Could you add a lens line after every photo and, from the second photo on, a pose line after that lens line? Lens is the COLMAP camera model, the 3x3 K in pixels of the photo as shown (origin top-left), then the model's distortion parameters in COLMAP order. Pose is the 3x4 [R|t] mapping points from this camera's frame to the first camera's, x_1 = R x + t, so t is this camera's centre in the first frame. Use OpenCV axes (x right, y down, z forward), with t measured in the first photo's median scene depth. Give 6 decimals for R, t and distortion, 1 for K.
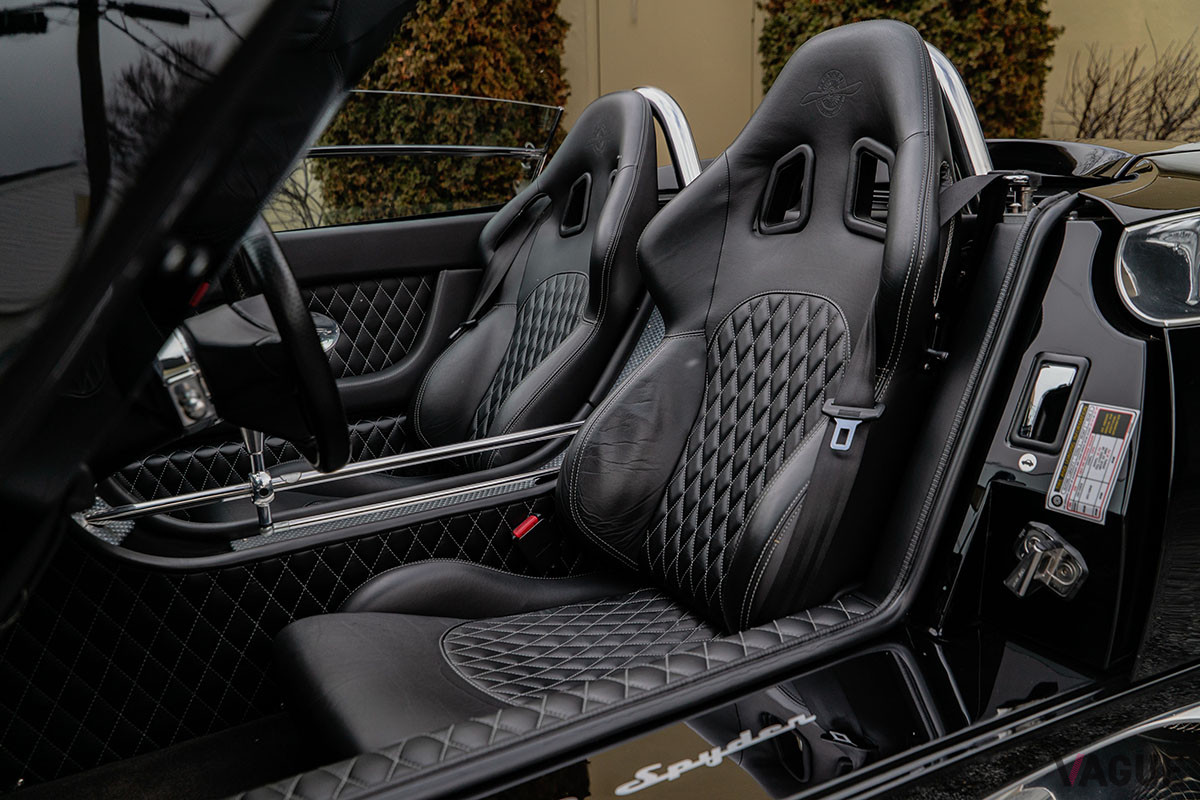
lens RADIAL K [[896.2, 0, 596.6], [0, 896.2, 401.5], [0, 0, 1]] dist [-0.039877, 0.000016]
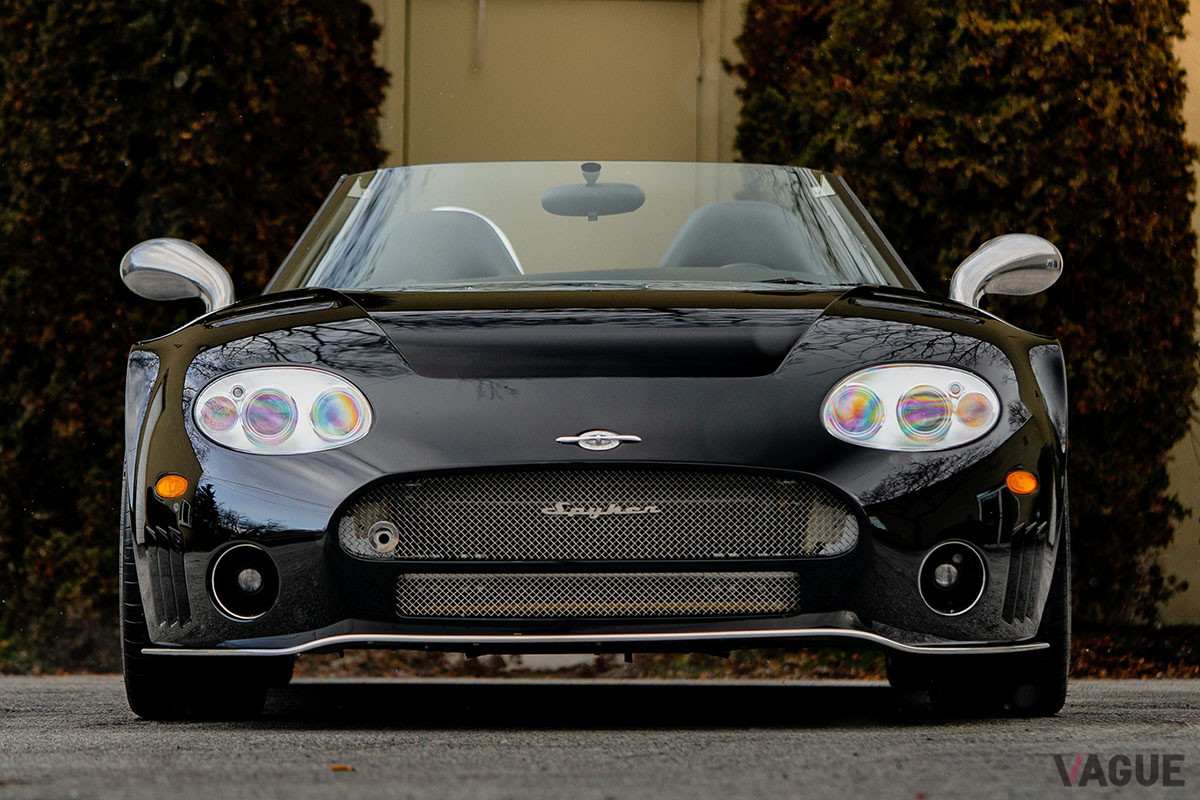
lens RADIAL K [[3470.1, 0, 590.5], [0, 3470.1, 394.9], [0, 0, 1]] dist [-0.135226, 0.000000]
pose [[0.975574, 0.042527, 0.215517, -0.466004], [0.013759, 0.967326, -0.253162, 0.400548], [-0.219242, 0.249944, 0.943112, -1.283314]]
